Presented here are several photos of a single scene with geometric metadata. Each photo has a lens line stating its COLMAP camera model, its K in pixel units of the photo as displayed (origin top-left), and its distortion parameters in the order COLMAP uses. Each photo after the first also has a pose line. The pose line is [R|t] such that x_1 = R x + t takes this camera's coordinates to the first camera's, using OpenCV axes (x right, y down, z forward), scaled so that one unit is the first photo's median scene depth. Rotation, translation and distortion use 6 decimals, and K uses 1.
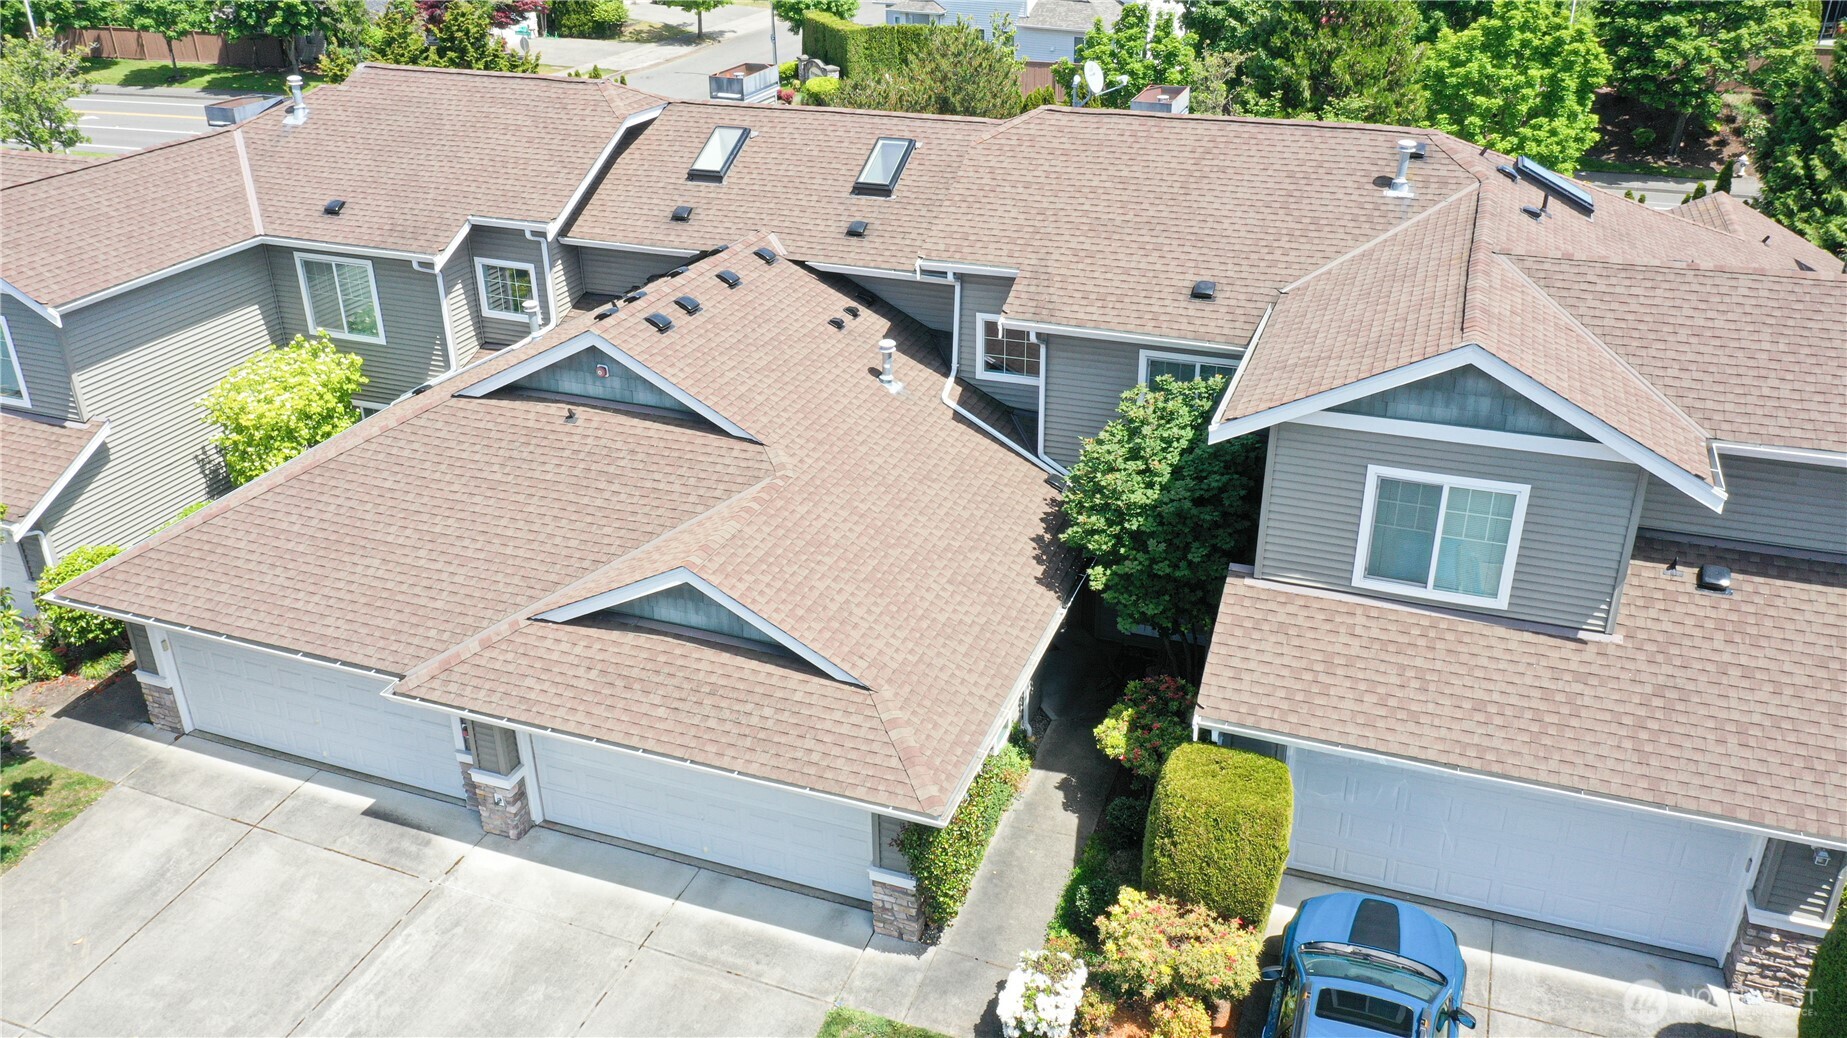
lens RADIAL K [[1463.4, 0, 923.5], [0, 1463.4, 519.0], [0, 0, 1]] dist [-0.007529, 0.002890]
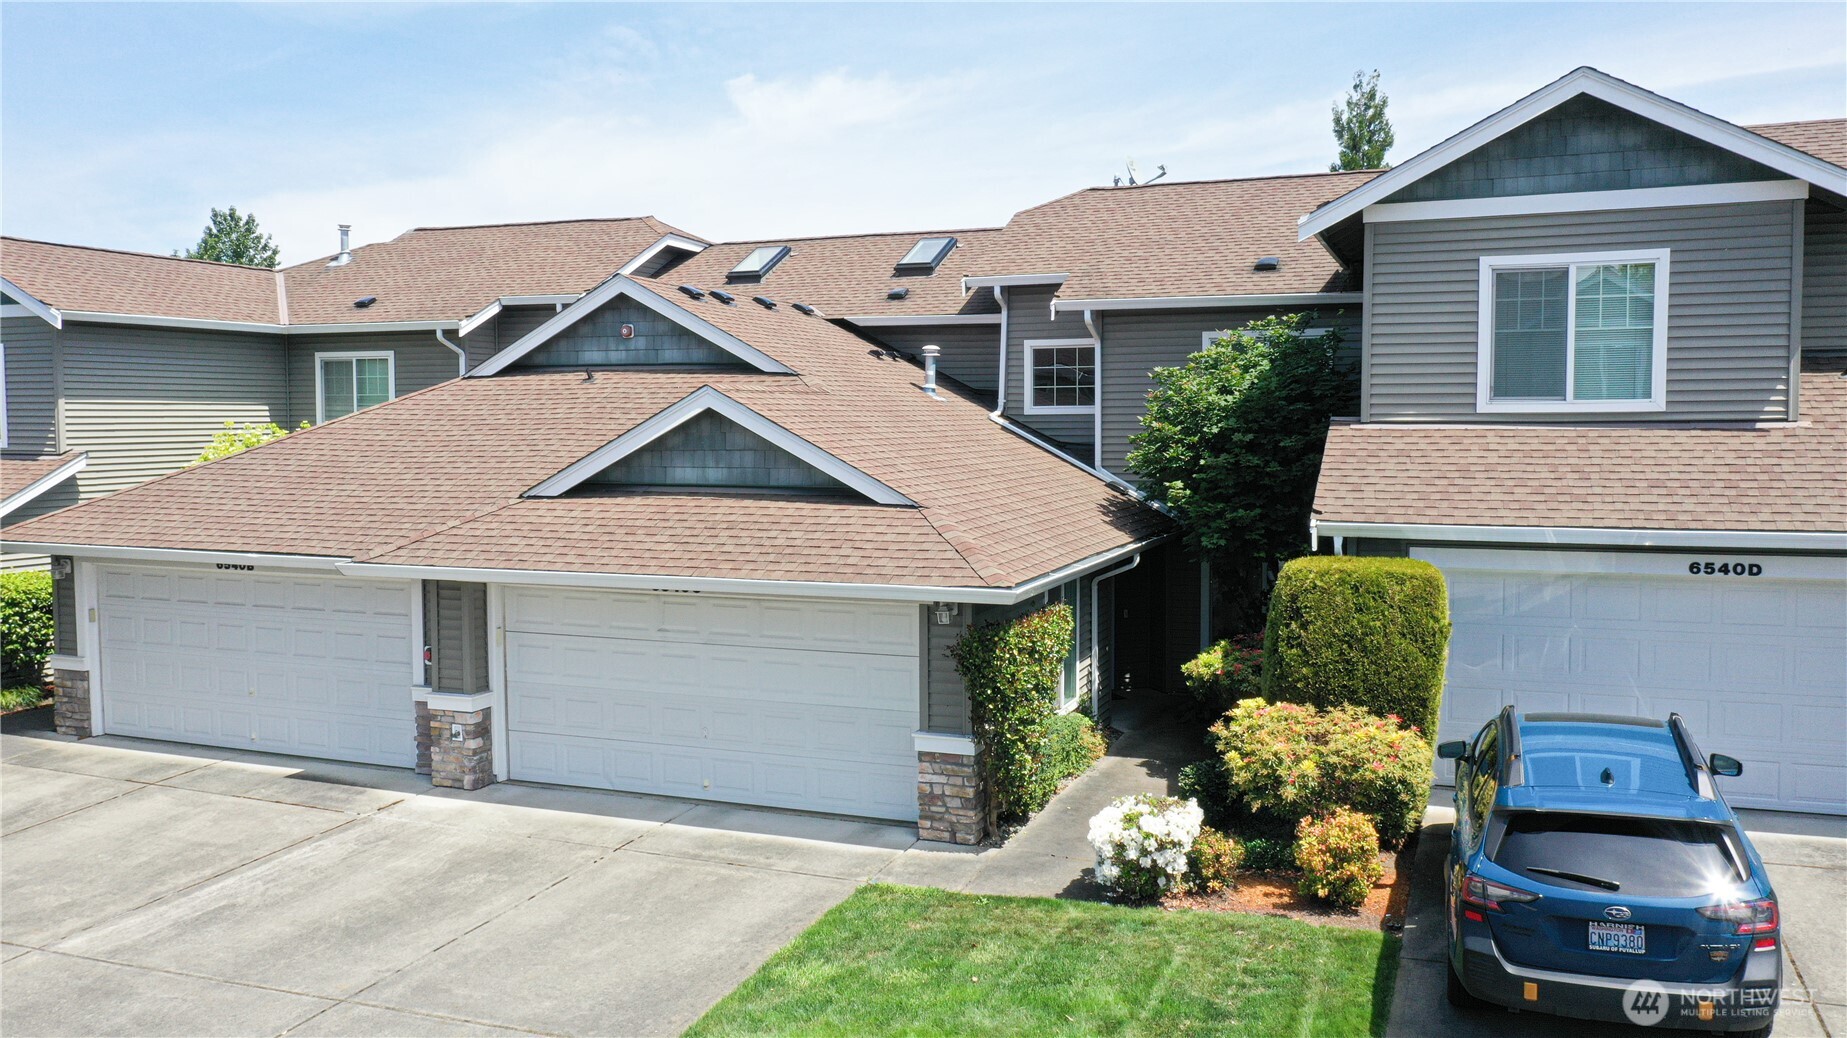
lens RADIAL K [[1463.4, 0, 923.5], [0, 1463.4, 519.0], [0, 0, 1]] dist [-0.007529, 0.002890]
pose [[0.999936, 0.007183, -0.008740, -0.025626], [-0.010014, 0.921425, -0.388428, 0.428963], [0.005263, 0.388491, 0.921437, 0.219872]]
